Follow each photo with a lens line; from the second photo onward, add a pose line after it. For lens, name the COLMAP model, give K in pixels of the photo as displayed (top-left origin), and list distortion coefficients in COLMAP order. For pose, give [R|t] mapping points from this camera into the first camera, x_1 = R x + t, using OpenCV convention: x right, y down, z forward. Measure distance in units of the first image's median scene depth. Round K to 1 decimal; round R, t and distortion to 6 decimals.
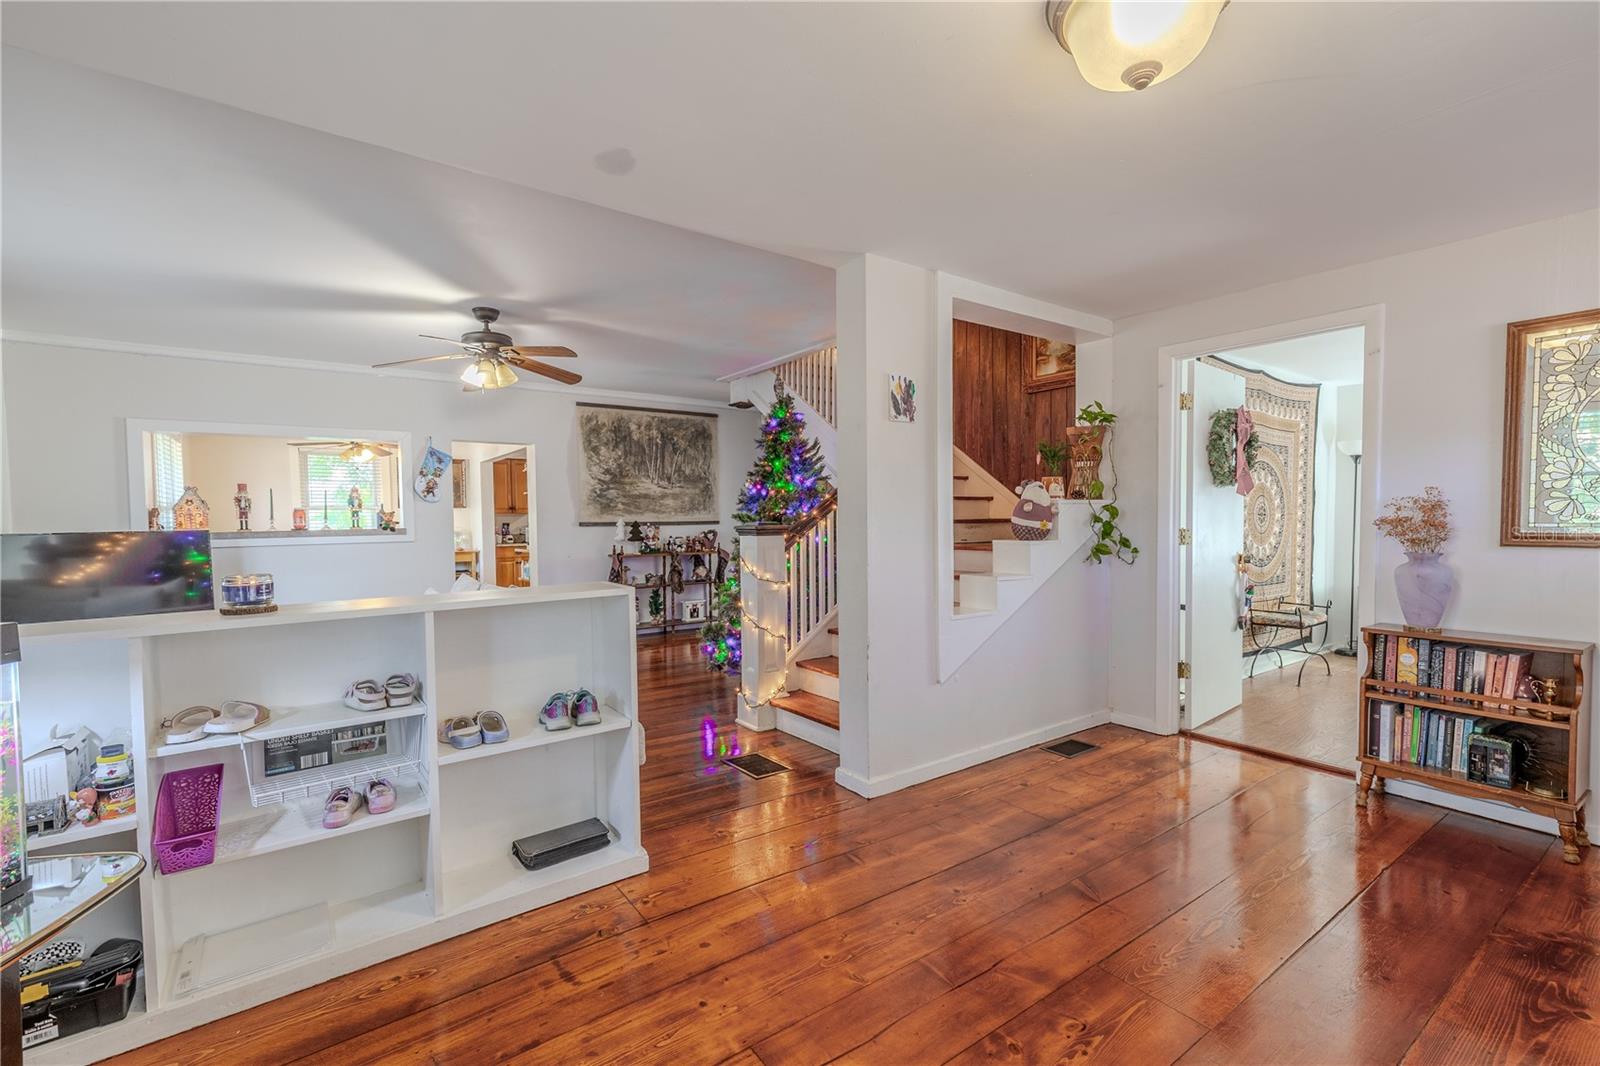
lens RADIAL K [[697.0, 0, 795.8], [0, 697.0, 534.9], [0, 0, 1]] dist [0.003526, 0.000534]
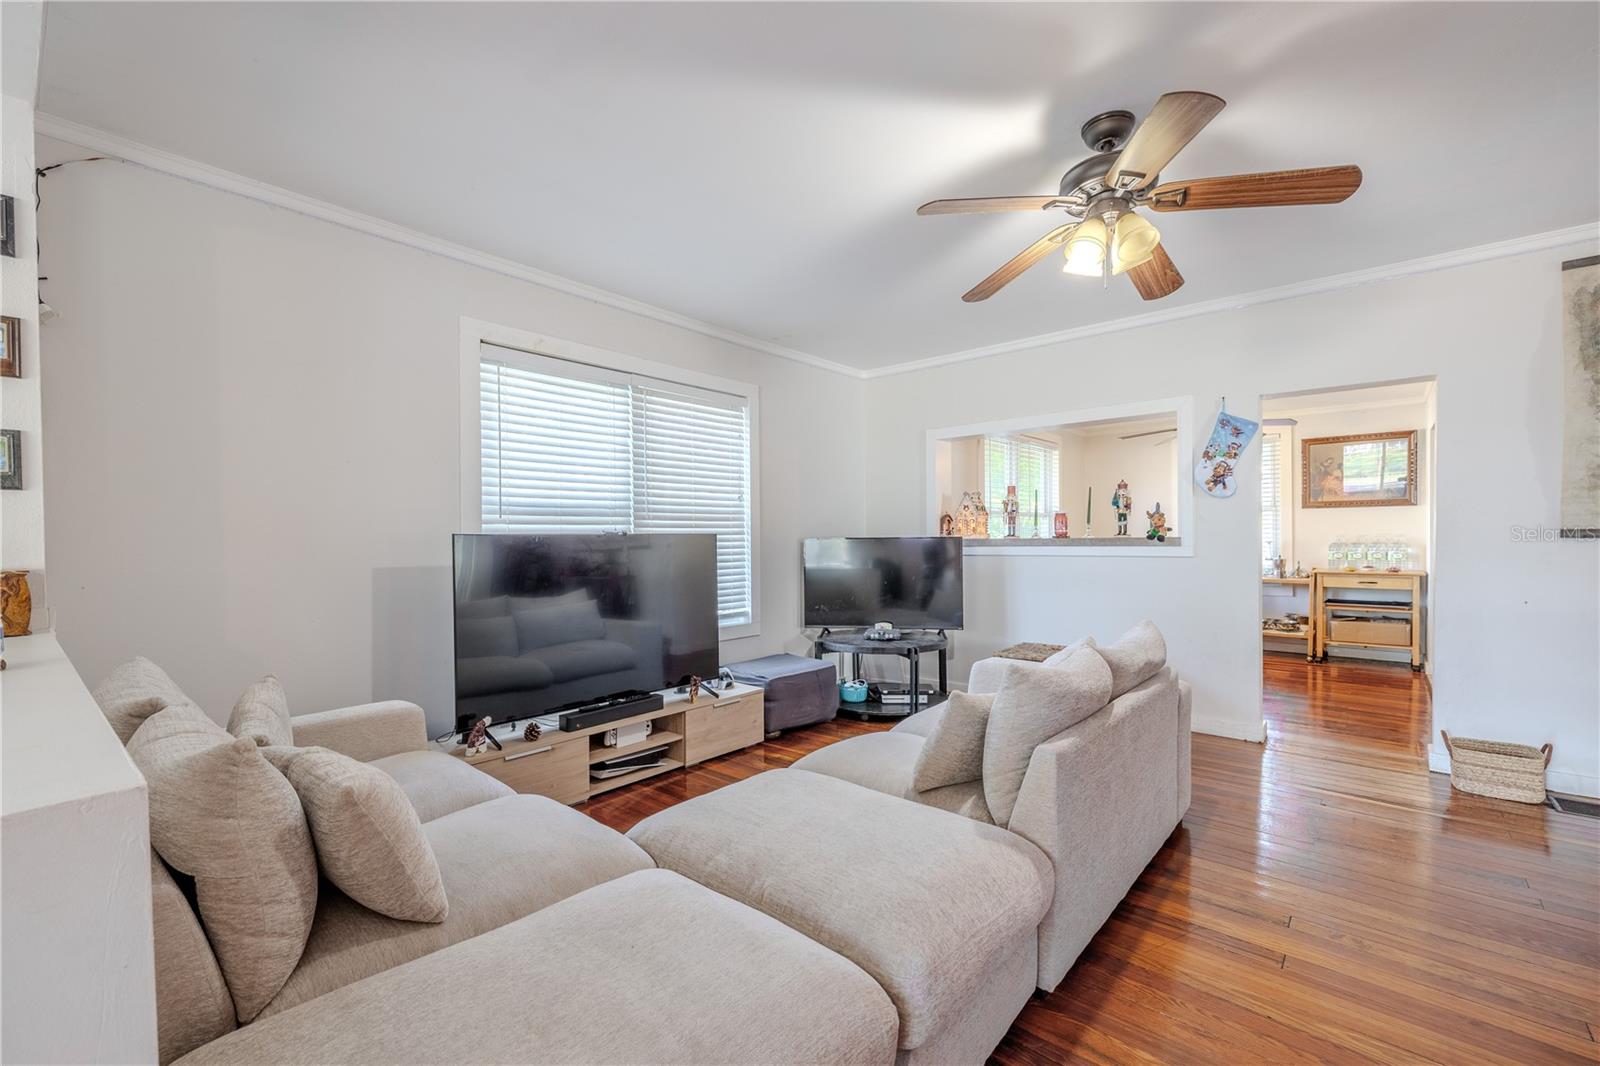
lens RADIAL K [[675.7, 0, 800.0], [0, 675.7, 533.0], [0, 0, 1]] dist [0.001725, 0.000284]
pose [[0.236500, 0.008633, -0.971593, -0.002936], [-0.016843, 0.999847, 0.004784, -0.010792], [0.971485, 0.015233, 0.236610, 0.485897]]
